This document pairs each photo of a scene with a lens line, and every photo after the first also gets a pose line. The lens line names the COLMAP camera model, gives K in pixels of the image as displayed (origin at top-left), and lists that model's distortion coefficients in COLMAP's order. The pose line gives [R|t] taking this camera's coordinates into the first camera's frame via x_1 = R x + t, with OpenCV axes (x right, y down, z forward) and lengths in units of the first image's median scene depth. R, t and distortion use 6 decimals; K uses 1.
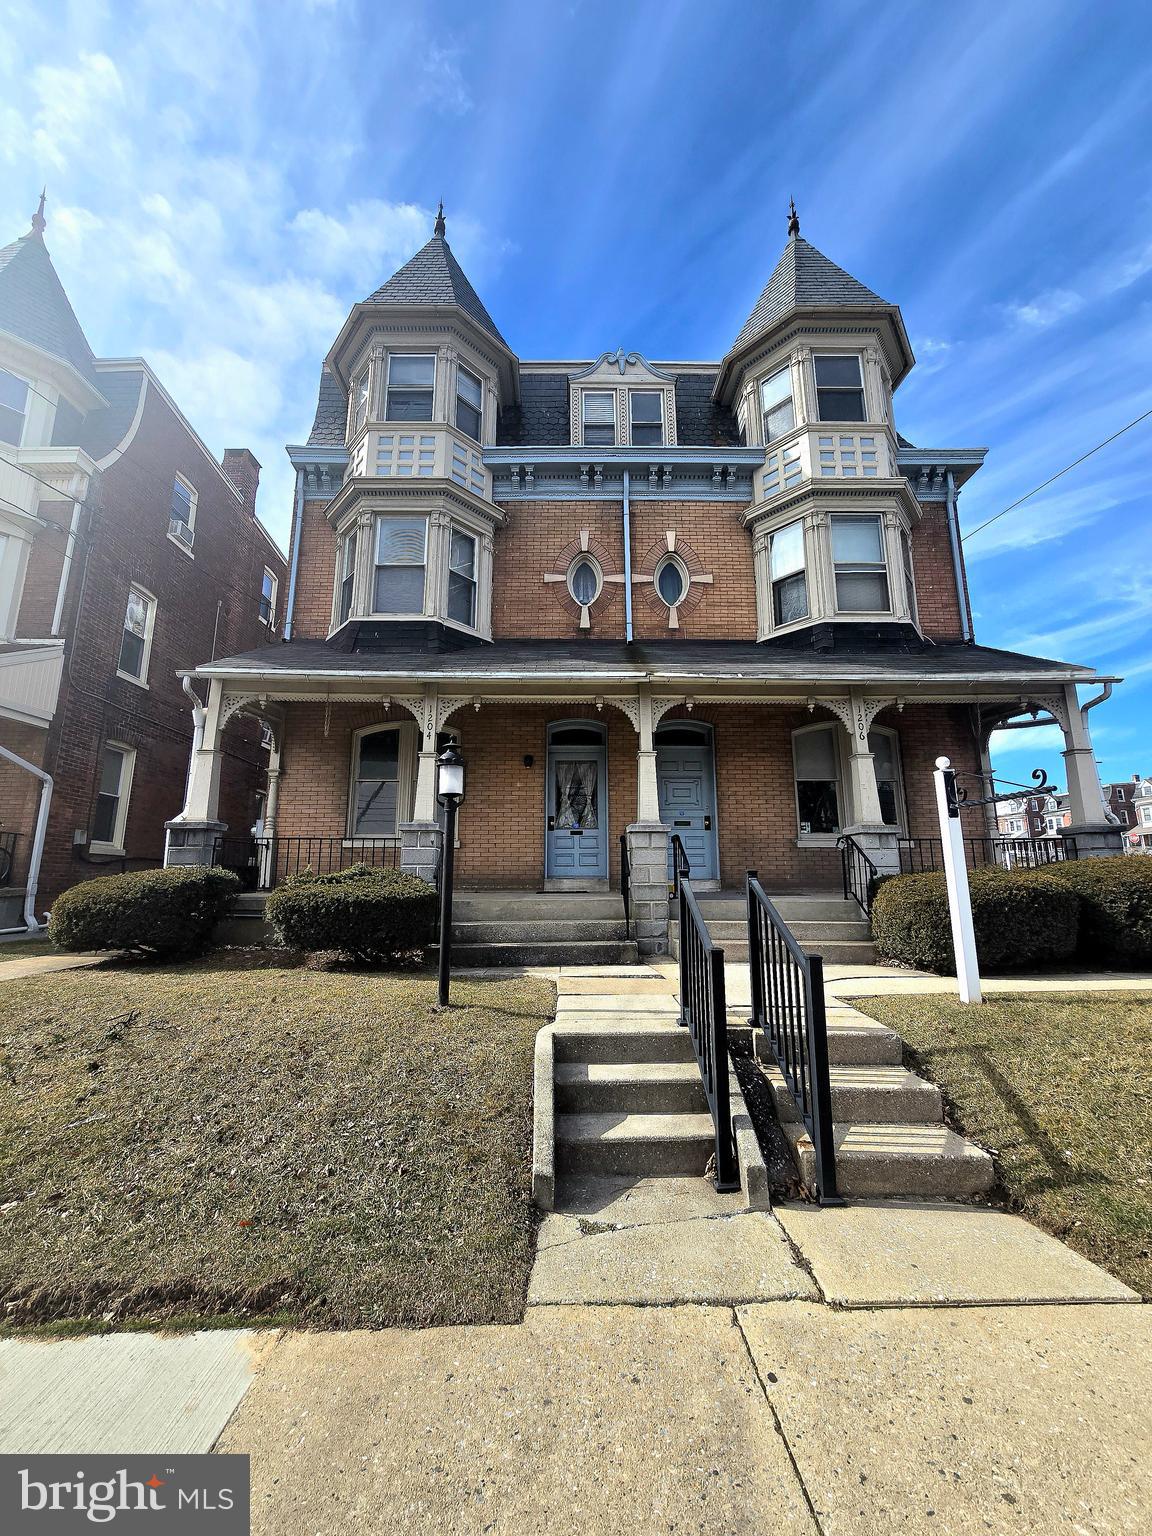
lens RADIAL K [[627.7, 0, 579.5], [0, 627.7, 767.4], [0, 0, 1]] dist [-0.006511, 0.001274]
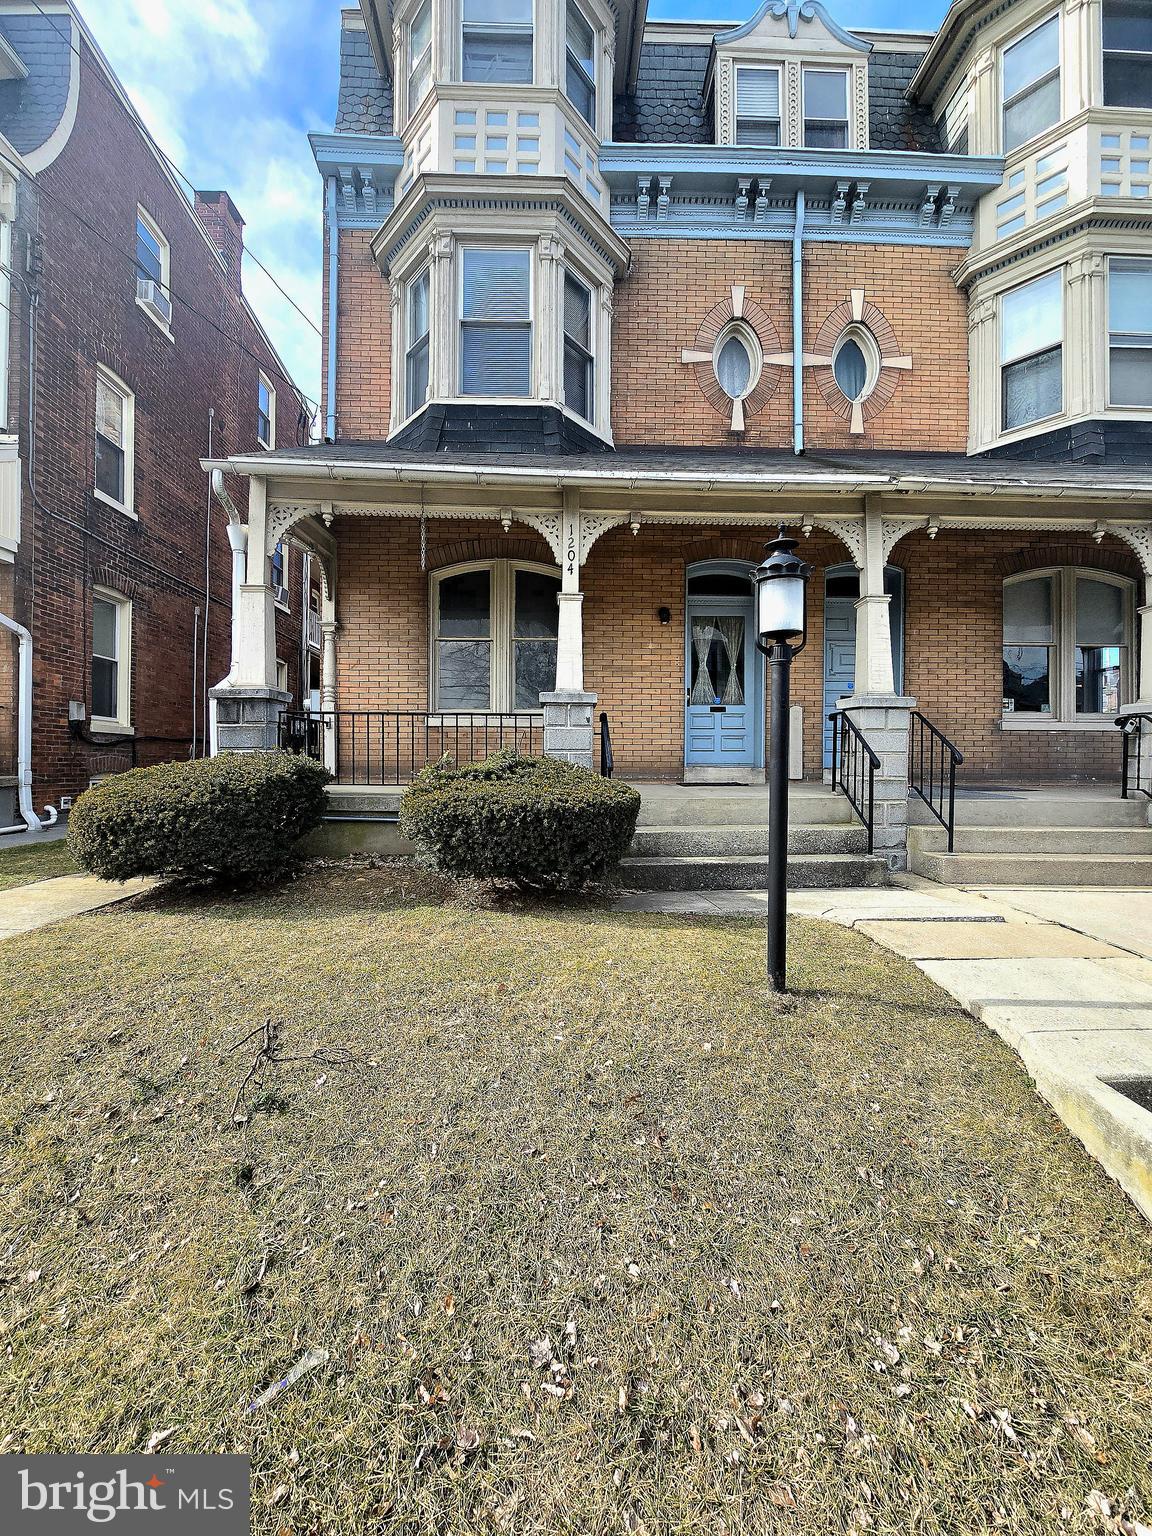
lens RADIAL K [[627.7, 0, 577.6], [0, 627.7, 766.5], [0, 0, 1]] dist [-0.006511, 0.001274]
pose [[0.999737, 0.005133, 0.022360, -0.200595], [-0.009240, 0.982196, 0.187632, 0.028592], [-0.020999, -0.187790, 0.981985, 0.218266]]
